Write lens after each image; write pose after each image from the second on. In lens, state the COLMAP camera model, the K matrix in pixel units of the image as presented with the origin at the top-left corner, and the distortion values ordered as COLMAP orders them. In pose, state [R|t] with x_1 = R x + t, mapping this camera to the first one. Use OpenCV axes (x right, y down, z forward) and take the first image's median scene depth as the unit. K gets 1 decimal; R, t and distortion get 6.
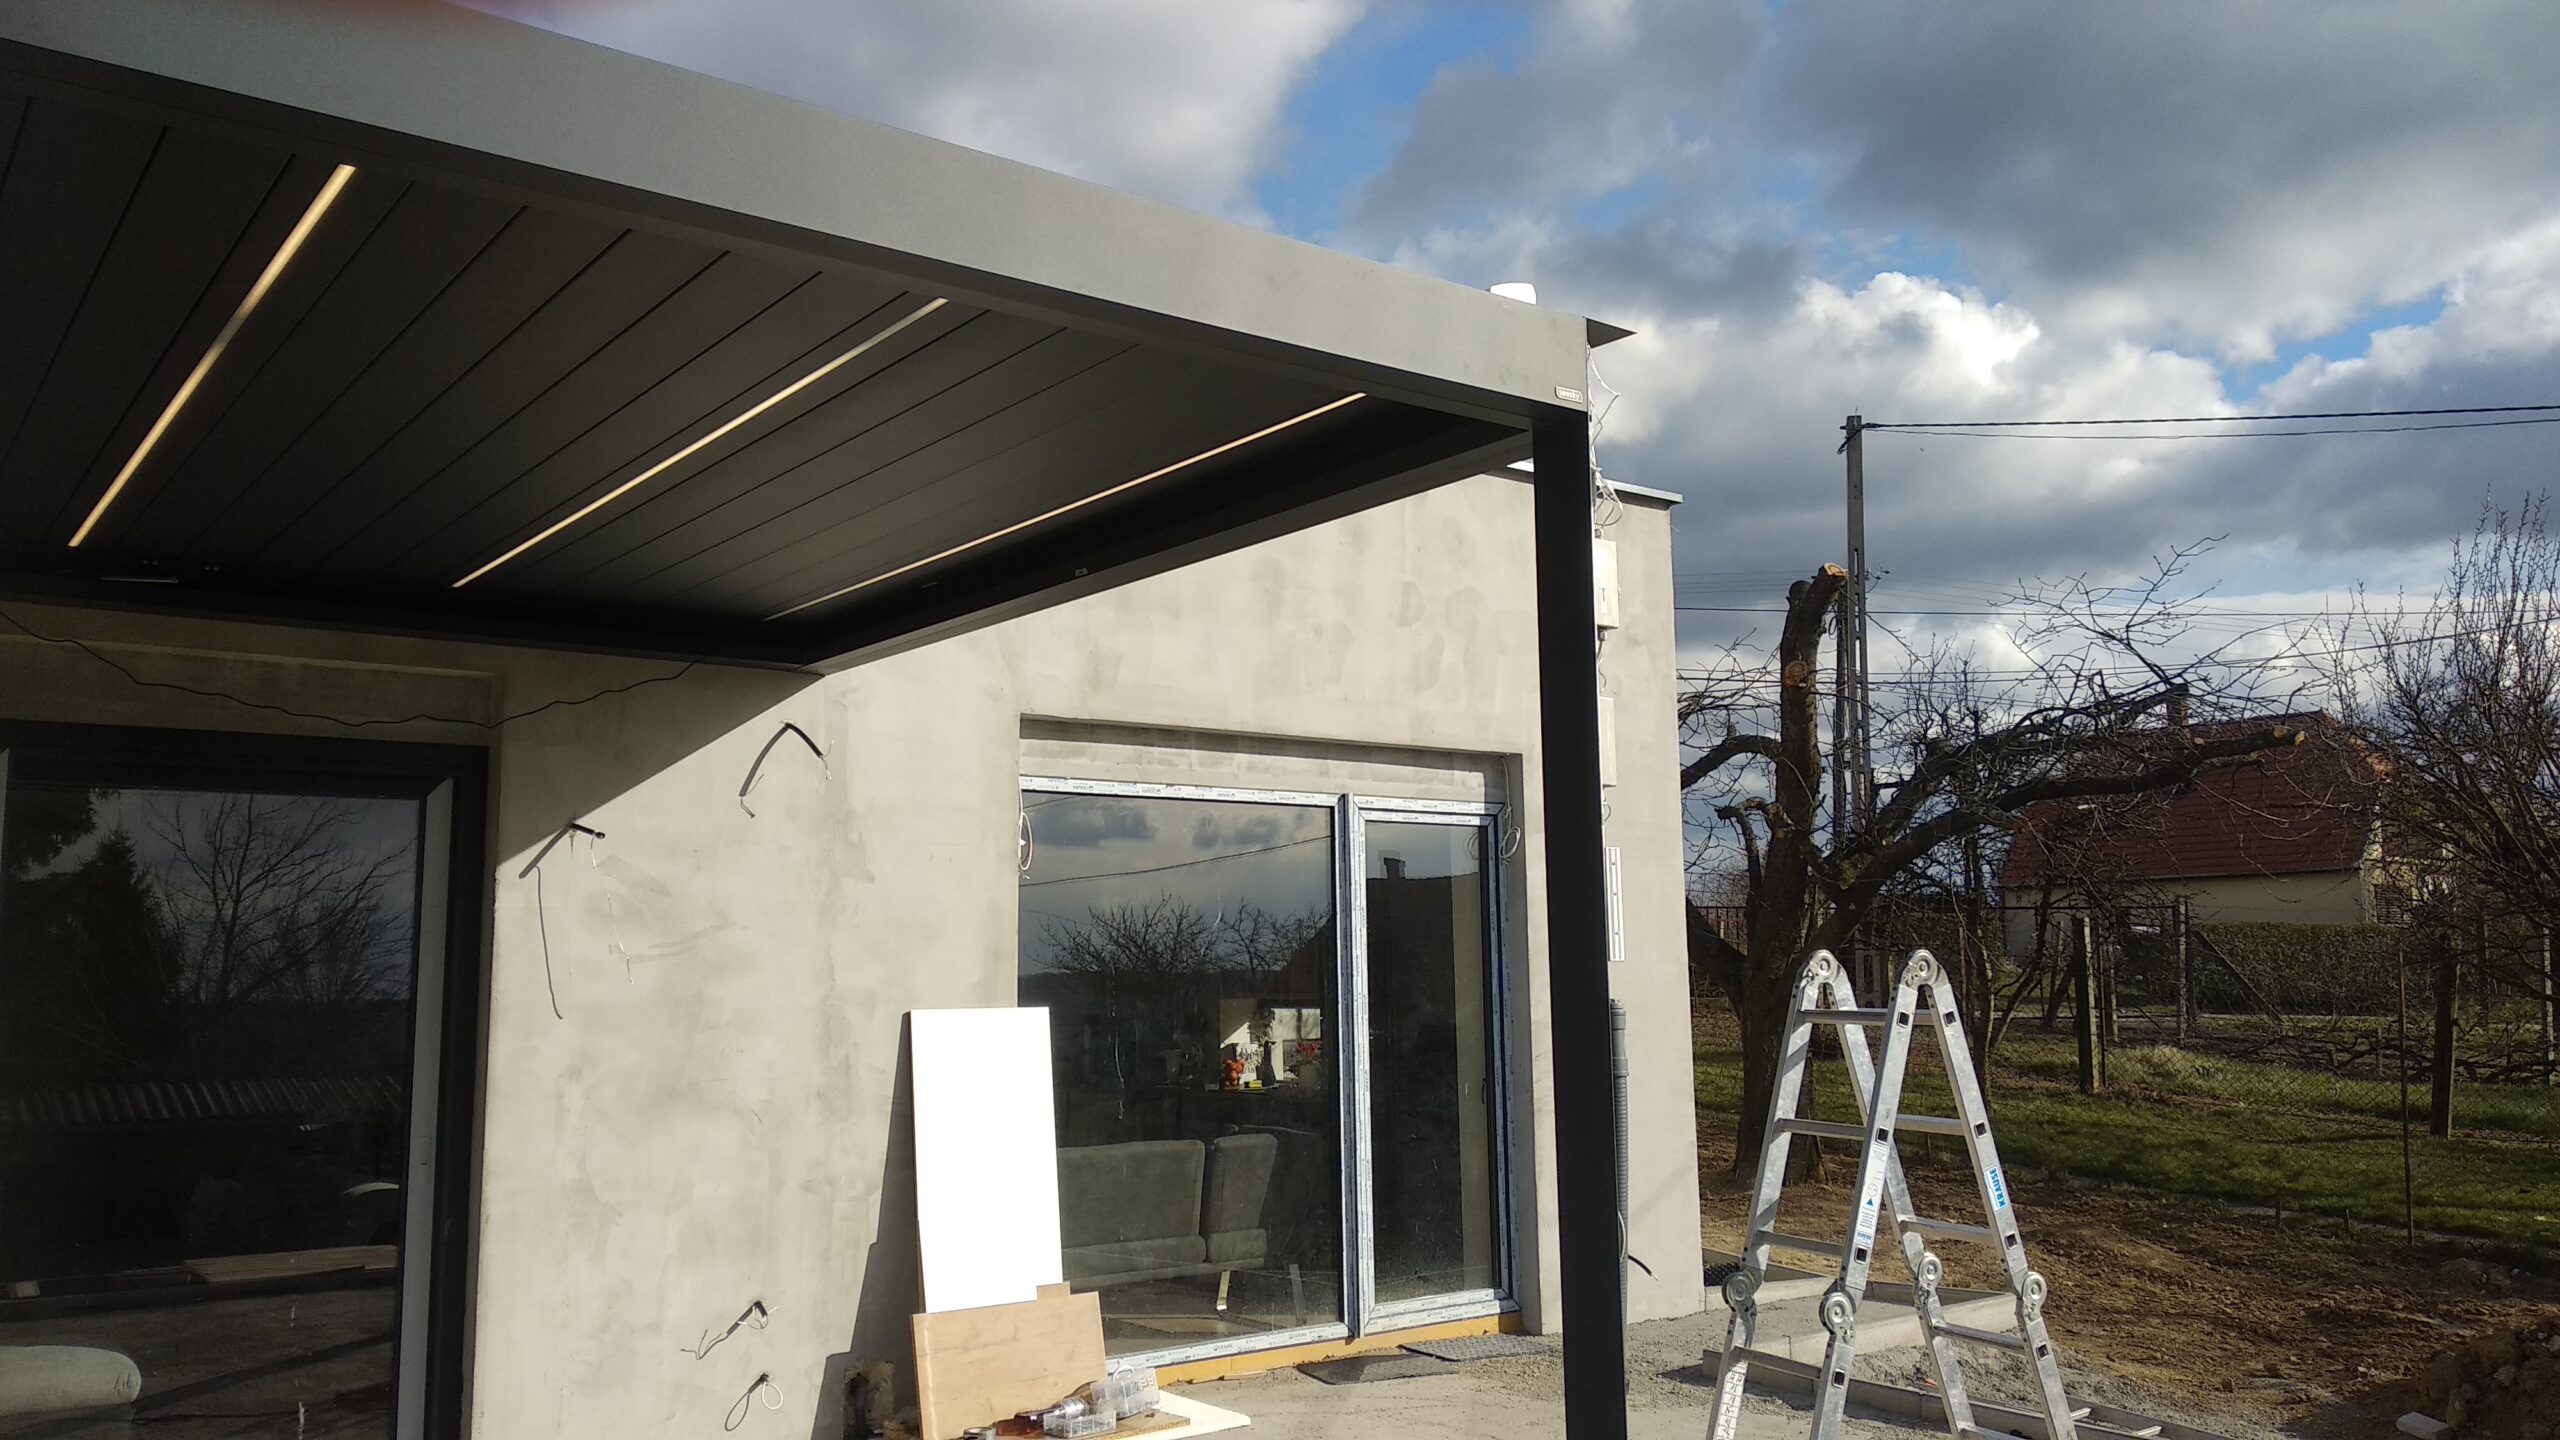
lens RADIAL K [[1945.8, 0, 1269.1], [0, 1945.8, 725.8], [0, 0, 1]] dist [0.048450, -0.070379]
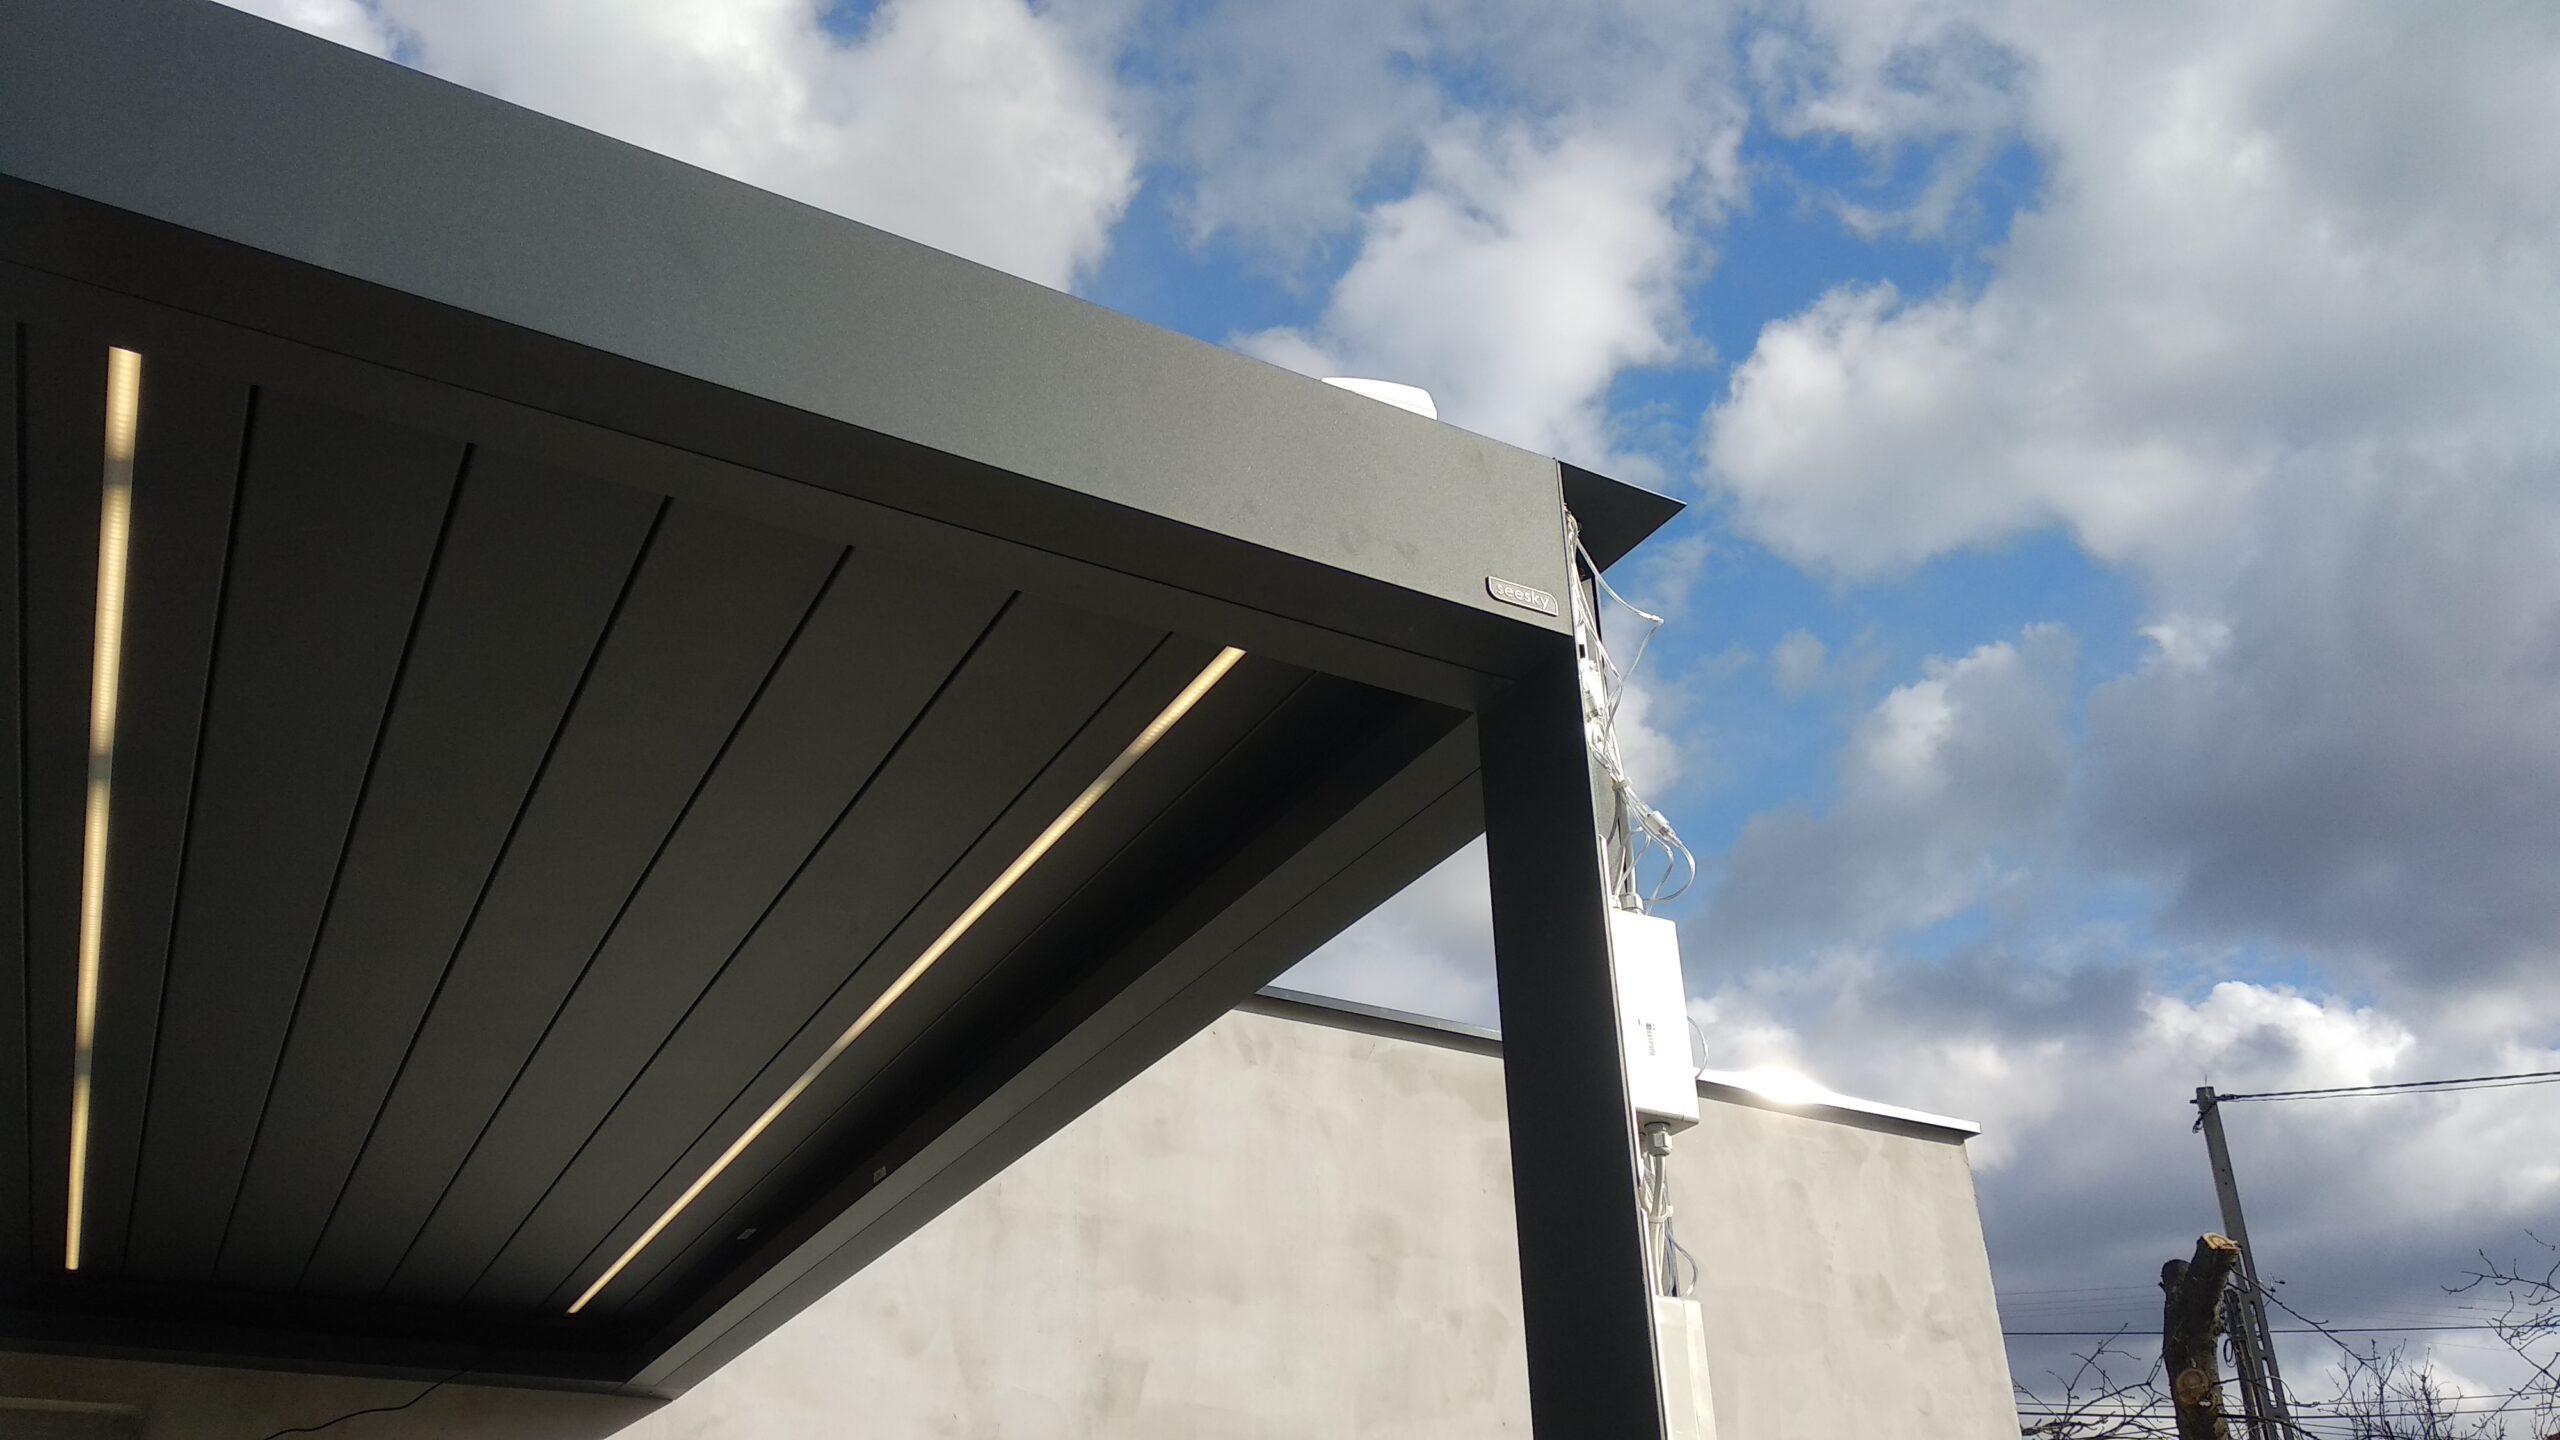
lens RADIAL K [[1989.7, 0, 1280.0], [0, 1989.7, 720.0], [0, 0, 1]] dist [0.053039, -0.073006]
pose [[0.989403, -0.073167, -0.125409, 0.084384], [0.022795, 0.931310, -0.363512, 0.011969], [0.143392, 0.356802, 0.923110, 0.317014]]
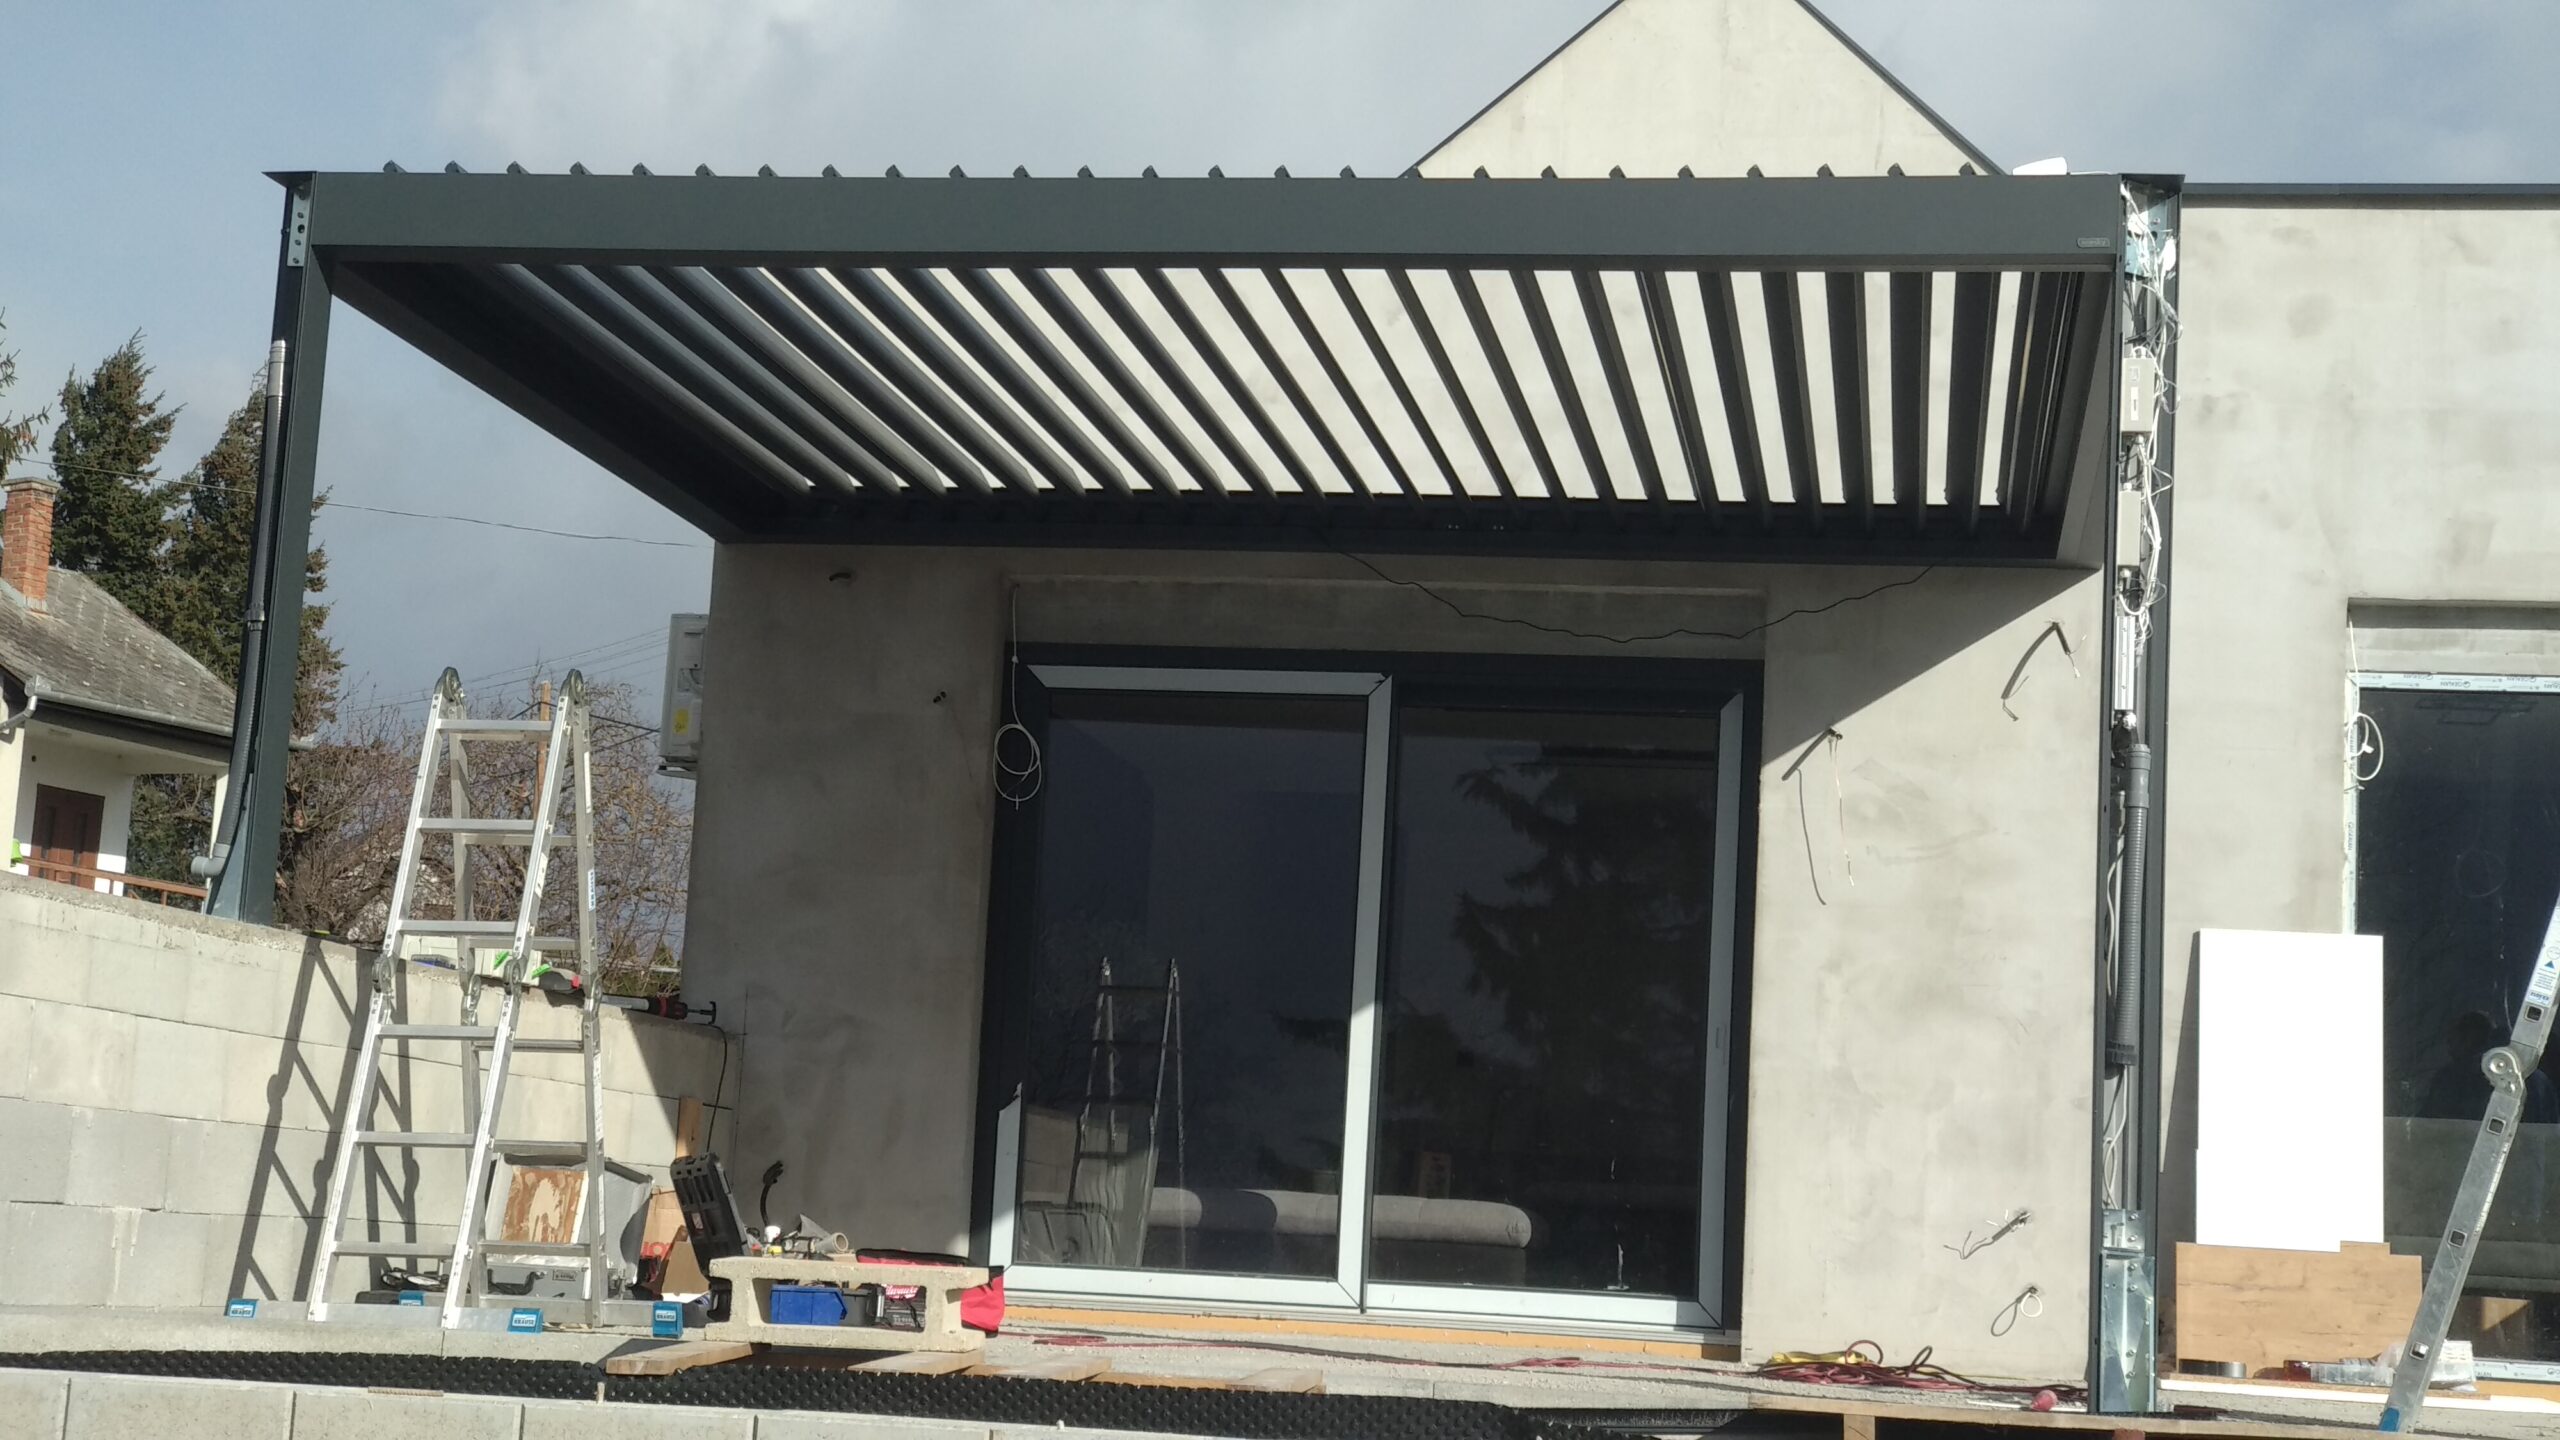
lens RADIAL K [[3764.0, 0, 1270.2], [0, 3764.0, 718.3], [0, 0, 1]] dist [0.219399, -0.942676]
pose [[0.679351, -0.054579, -0.731781, 0.849714], [0.034081, 0.998501, -0.042833, 0.112106], [0.733022, 0.004159, 0.680192, -0.543489]]
